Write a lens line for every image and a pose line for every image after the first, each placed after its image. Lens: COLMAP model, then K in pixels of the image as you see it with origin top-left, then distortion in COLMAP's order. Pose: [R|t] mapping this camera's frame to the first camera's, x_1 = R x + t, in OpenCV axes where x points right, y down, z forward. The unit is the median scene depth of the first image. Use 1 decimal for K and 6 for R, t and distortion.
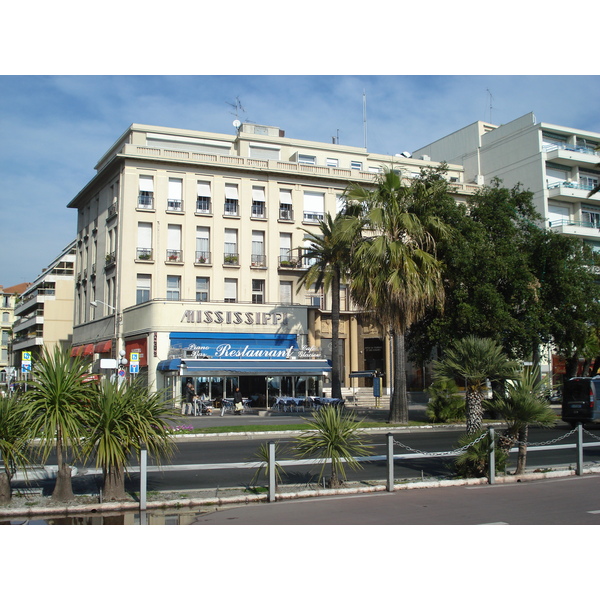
lens RADIAL K [[702.2, 0, 299.4], [0, 702.2, 299.0], [0, 0, 1]] dist [-0.091440, 0.000000]
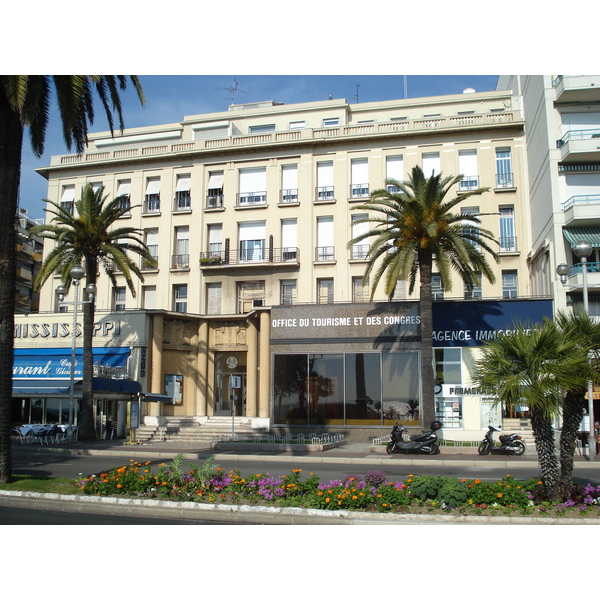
lens RADIAL K [[702.2, 0, 300.6], [0, 702.2, 301.9], [0, 0, 1]] dist [-0.091440, 0.000000]
pose [[0.800930, -0.080390, -0.593337, 0.549535], [0.060639, 0.996741, -0.053192, 0.046567], [0.595680, 0.006624, 0.803194, 0.415401]]
